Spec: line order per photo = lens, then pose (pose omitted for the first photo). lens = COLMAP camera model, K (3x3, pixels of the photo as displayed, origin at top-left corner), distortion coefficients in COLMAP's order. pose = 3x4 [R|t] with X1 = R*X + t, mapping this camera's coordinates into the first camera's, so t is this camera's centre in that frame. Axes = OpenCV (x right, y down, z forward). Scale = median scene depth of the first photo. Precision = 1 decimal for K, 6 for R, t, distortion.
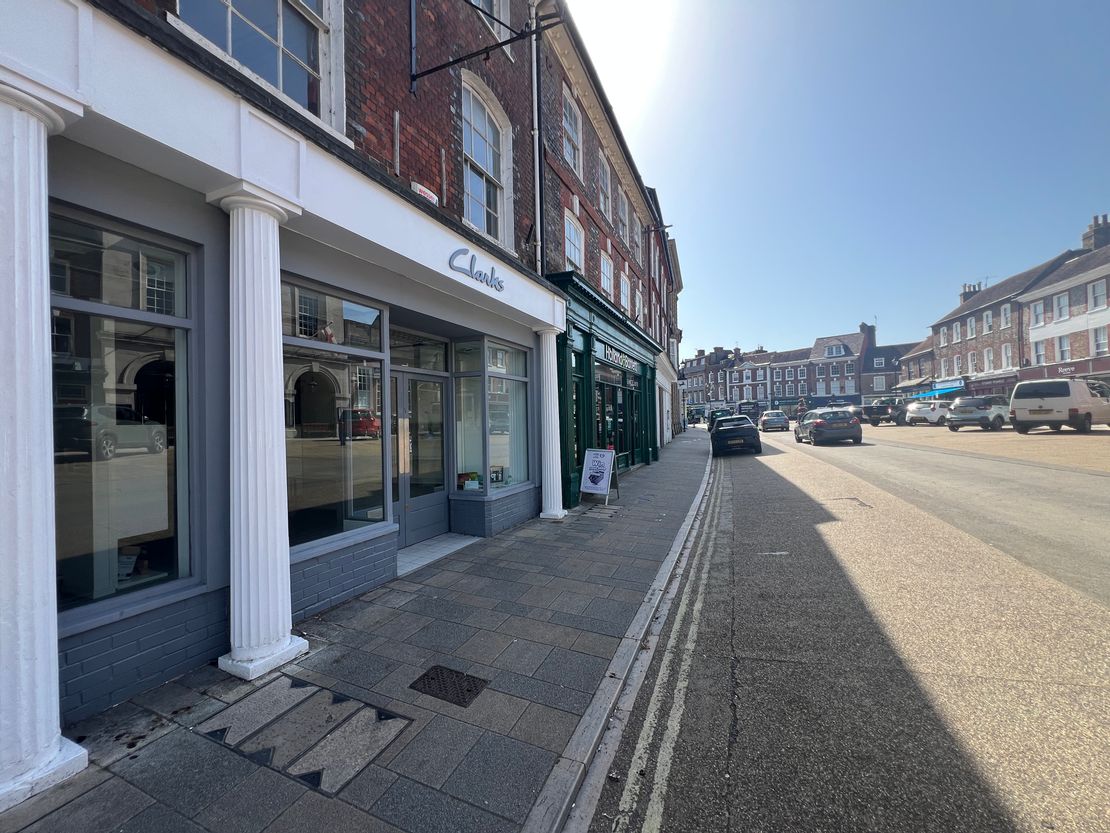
lens RADIAL K [[444.5, 0, 556.9], [0, 444.5, 416.4], [0, 0, 1]] dist [-0.000328, 0.000038]
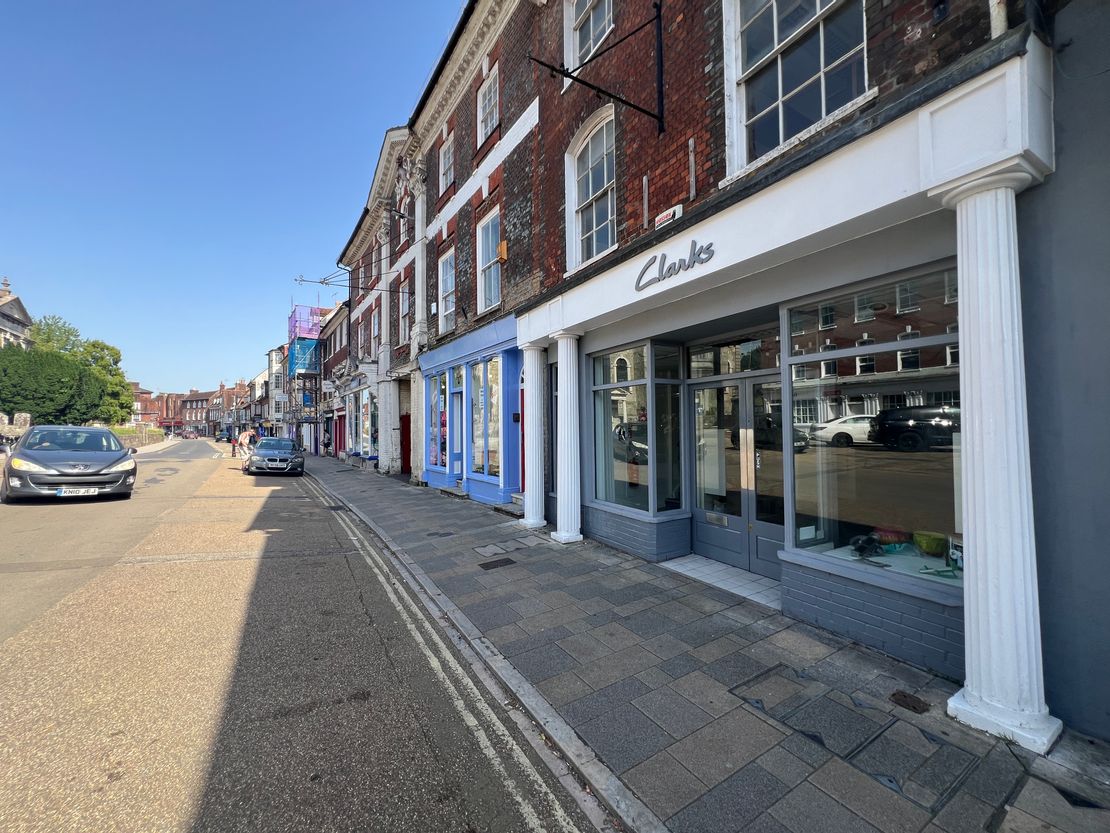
lens RADIAL K [[444.5, 0, 554.3], [0, 444.5, 417.8], [0, 0, 1]] dist [-0.000328, 0.000038]
pose [[-0.601475, 0.010497, -0.798822, 0.775390], [0.030706, 0.999479, -0.009986, -0.027123], [0.798301, -0.030535, -0.601484, 1.548700]]
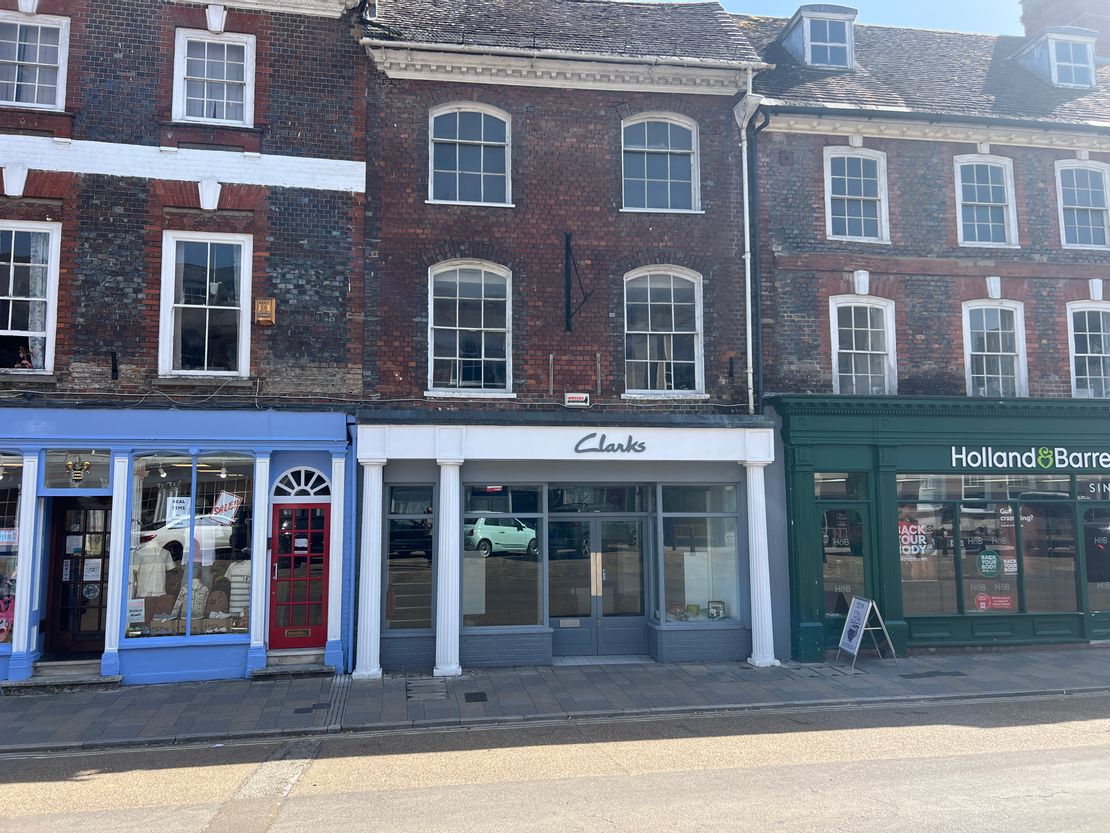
lens RADIAL K [[850.9, 0, 560.1], [0, 850.9, 414.0], [0, 0, 1]] dist [0.048402, -0.003486]
pose [[0.532907, -0.075229, -0.842823, 2.163619], [0.003991, 0.996253, -0.086400, -0.232512], [0.846165, 0.042680, 0.531210, -0.534850]]
